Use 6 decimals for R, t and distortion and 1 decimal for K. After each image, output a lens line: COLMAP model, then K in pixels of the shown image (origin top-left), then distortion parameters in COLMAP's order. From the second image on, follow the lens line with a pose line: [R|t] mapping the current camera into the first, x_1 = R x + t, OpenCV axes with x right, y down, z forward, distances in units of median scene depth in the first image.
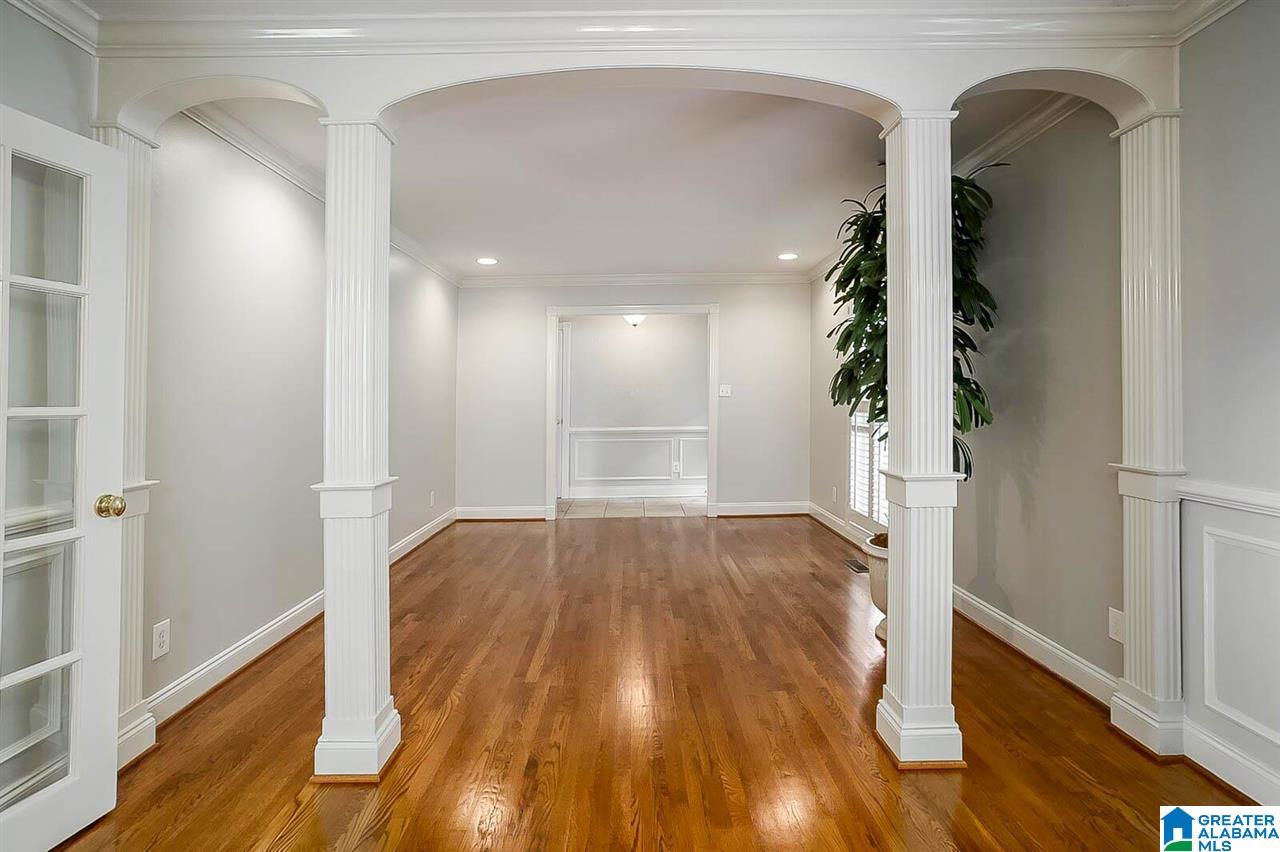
lens RADIAL K [[639.9, 0, 640.1], [0, 639.9, 385.4], [0, 0, 1]] dist [-0.050164, 0.027390]
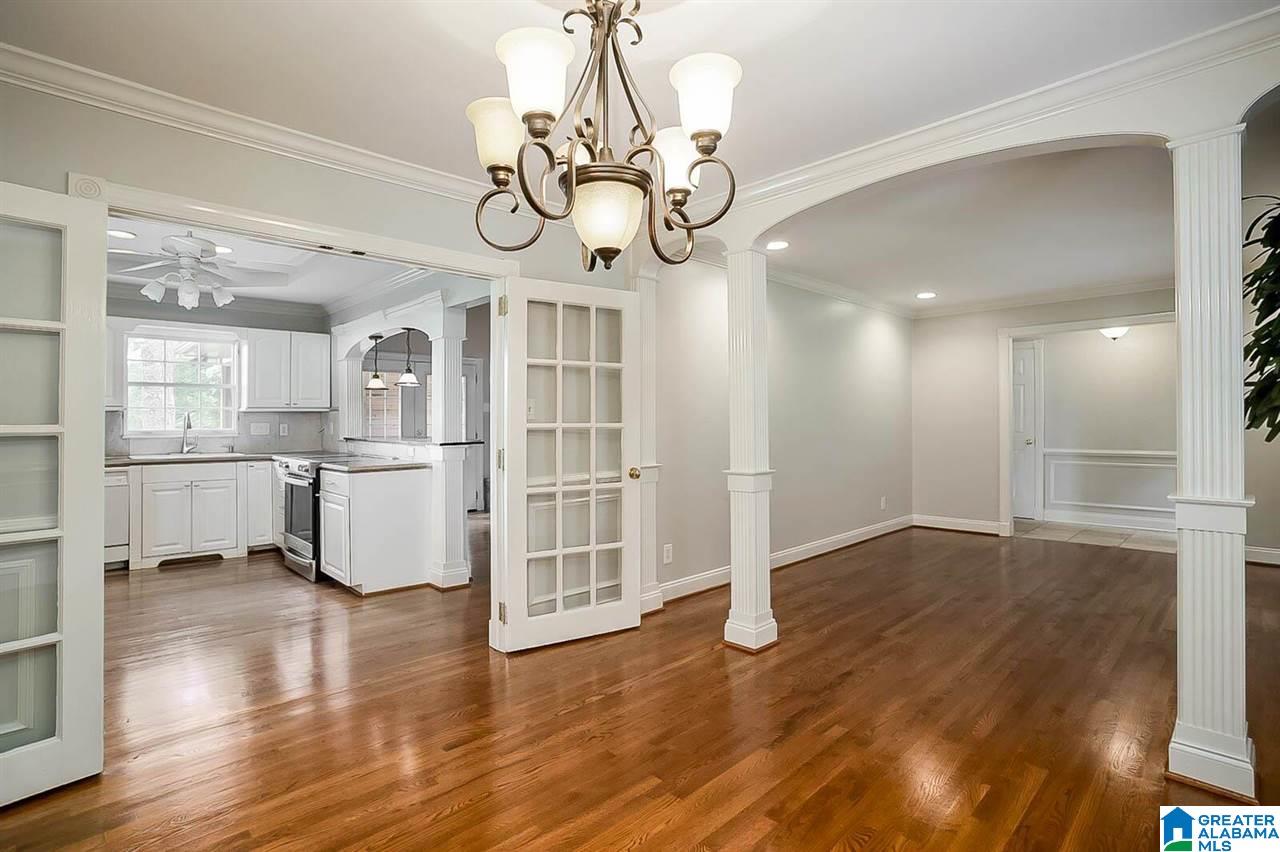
lens RADIAL K [[617.1, 0, 646.5], [0, 617.1, 415.4], [0, 0, 1]] dist [-0.065817, 0.021998]
pose [[0.698207, 0.002250, -0.715892, 0.448158], [0.011750, 0.999824, 0.014603, -0.014144], [0.715799, -0.018607, 0.698058, -0.258250]]
